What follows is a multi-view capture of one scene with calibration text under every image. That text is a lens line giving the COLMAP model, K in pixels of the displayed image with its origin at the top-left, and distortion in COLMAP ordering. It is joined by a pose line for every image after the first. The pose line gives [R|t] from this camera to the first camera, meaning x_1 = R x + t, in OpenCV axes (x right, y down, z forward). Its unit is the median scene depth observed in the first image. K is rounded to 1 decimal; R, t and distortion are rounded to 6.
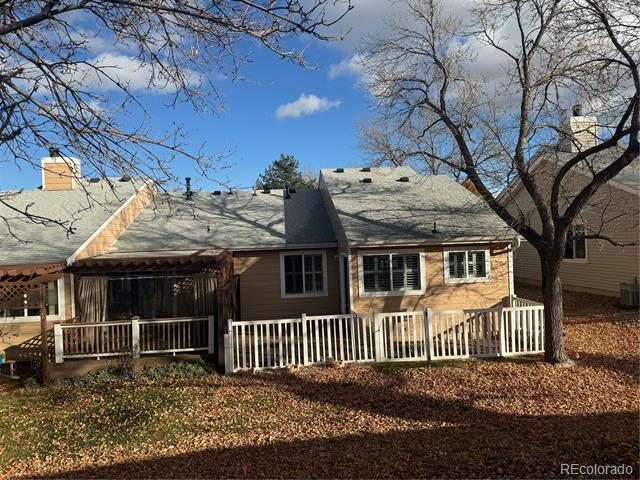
lens RADIAL K [[453.7, 0, 320.0], [0, 453.7, 240.0], [0, 0, 1]] dist [0.021539, -0.003385]
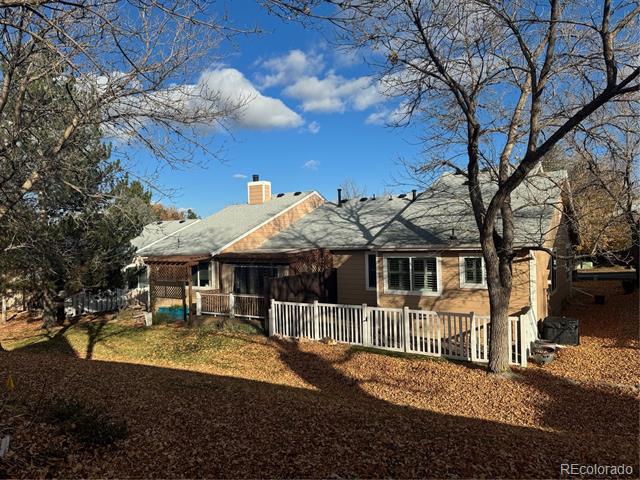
lens RADIAL K [[453.7, 0, 320.0], [0, 453.7, 240.0], [0, 0, 1]] dist [0.021539, -0.003385]
pose [[0.784950, 0.016334, -0.619343, 0.678110], [-0.005294, 0.999793, 0.019657, -0.033094], [0.619536, -0.012151, 0.784874, -0.015686]]
